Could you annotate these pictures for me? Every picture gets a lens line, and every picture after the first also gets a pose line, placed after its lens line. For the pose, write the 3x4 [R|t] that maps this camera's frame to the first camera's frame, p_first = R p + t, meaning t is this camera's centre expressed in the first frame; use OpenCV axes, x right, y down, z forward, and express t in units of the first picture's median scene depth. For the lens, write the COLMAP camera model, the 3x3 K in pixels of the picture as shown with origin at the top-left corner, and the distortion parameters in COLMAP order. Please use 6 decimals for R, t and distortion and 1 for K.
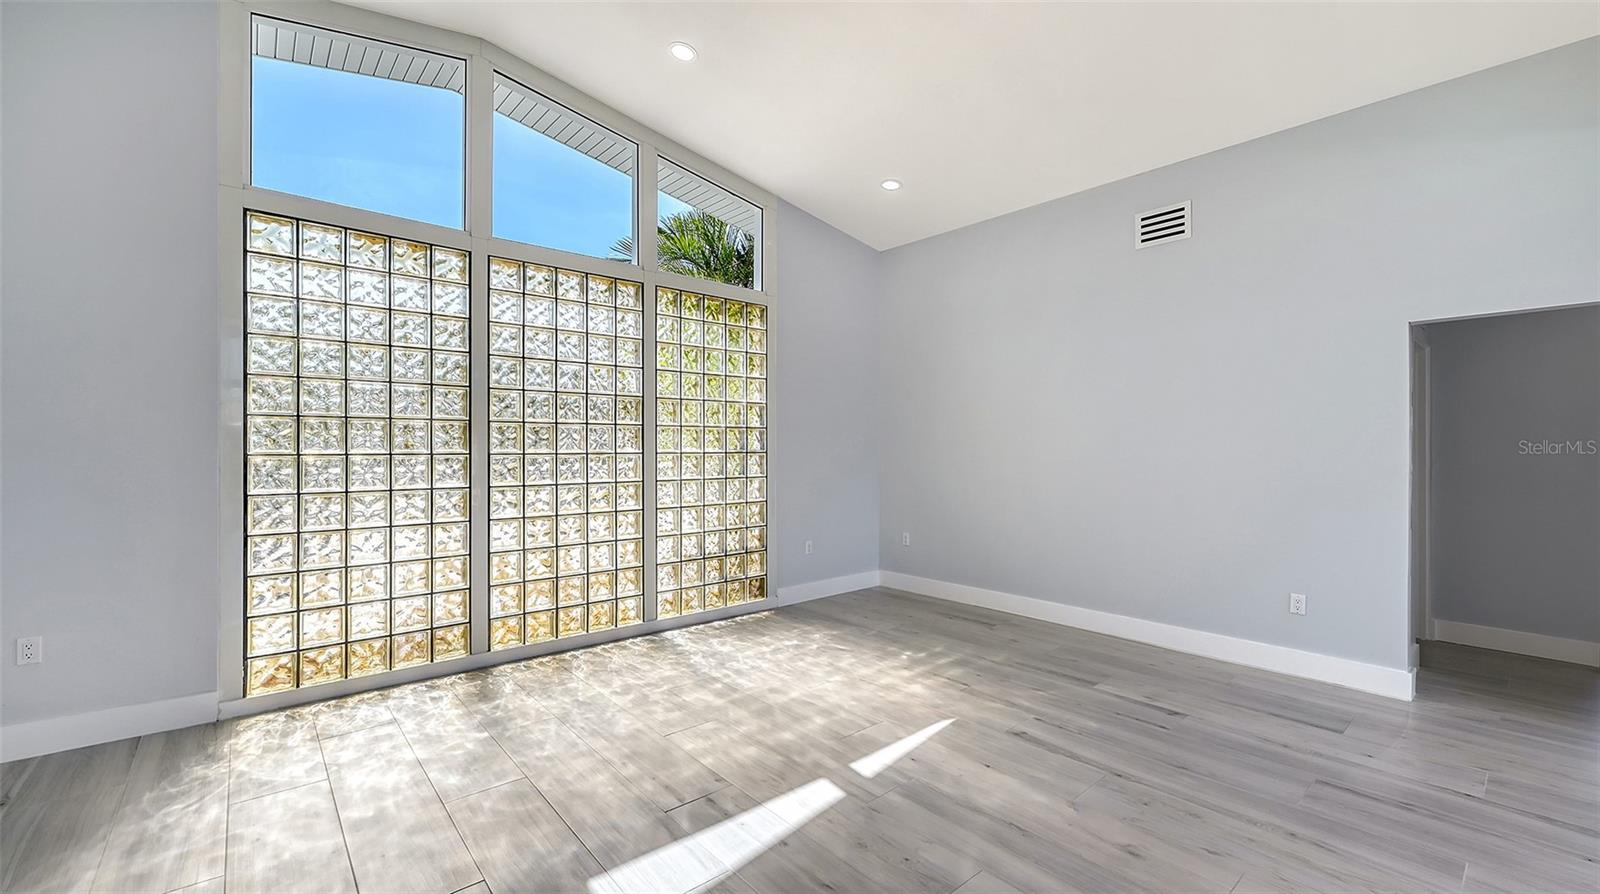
lens RADIAL K [[650.8, 0, 807.8], [0, 650.8, 436.7], [0, 0, 1]] dist [0.000678, 0.000213]
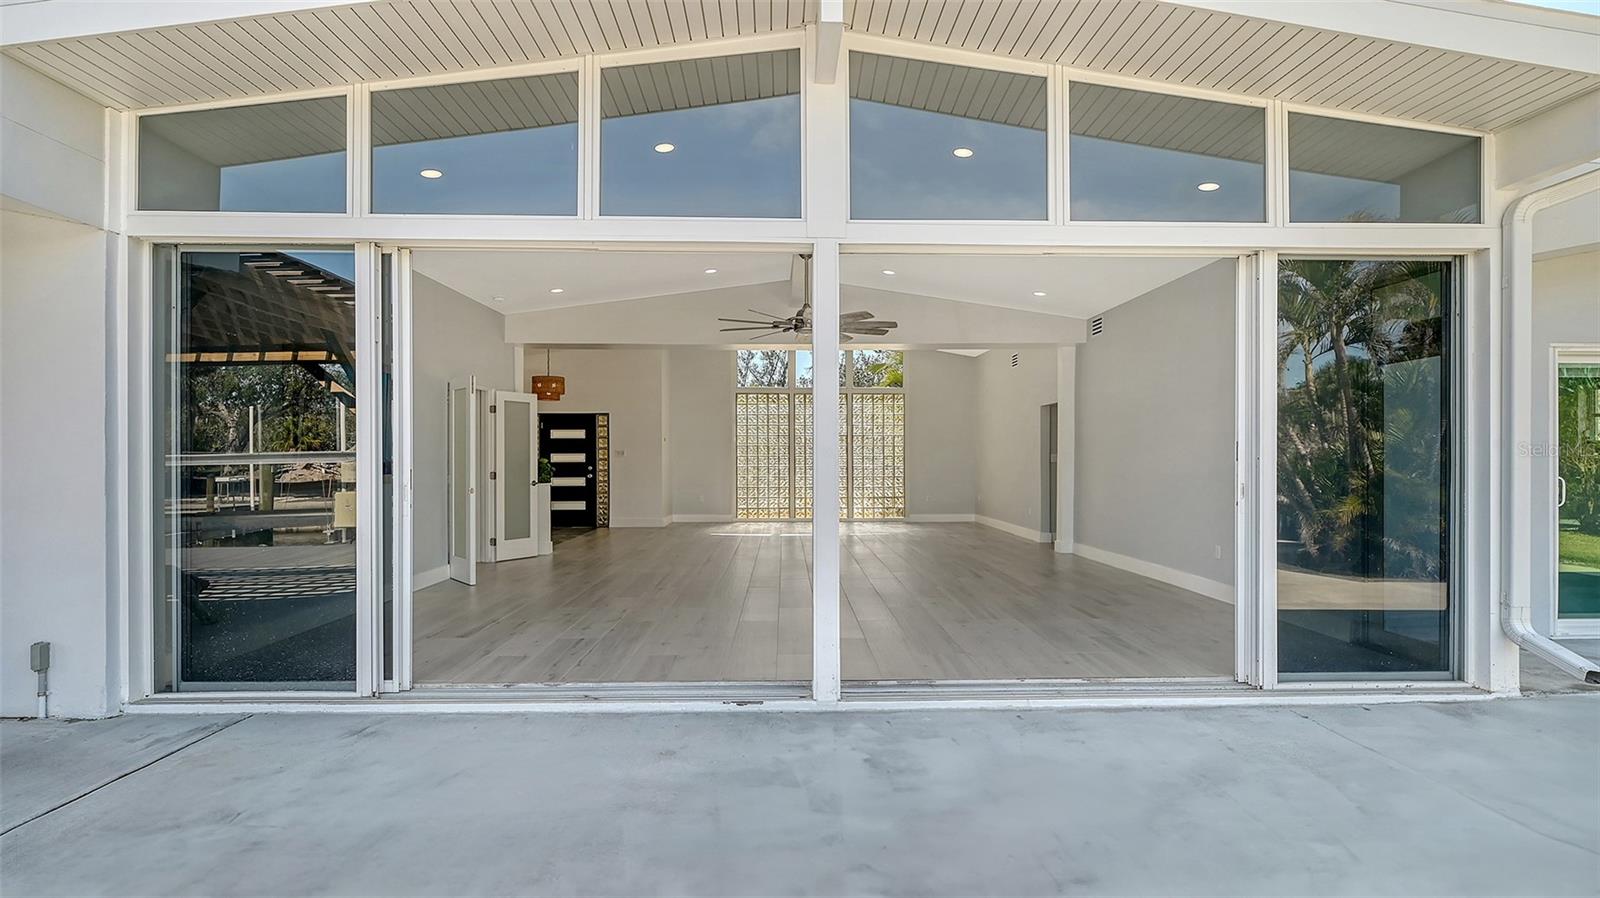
lens RADIAL K [[771.4, 0, 808.1], [0, 771.4, 452.4], [0, 0, 1]] dist [0.006110, -0.001695]
pose [[0.767226, 0.004293, -0.641363, 1.982481], [0.012406, 0.999691, 0.021533, -0.073590], [0.641257, -0.024478, 0.766936, -1.854067]]
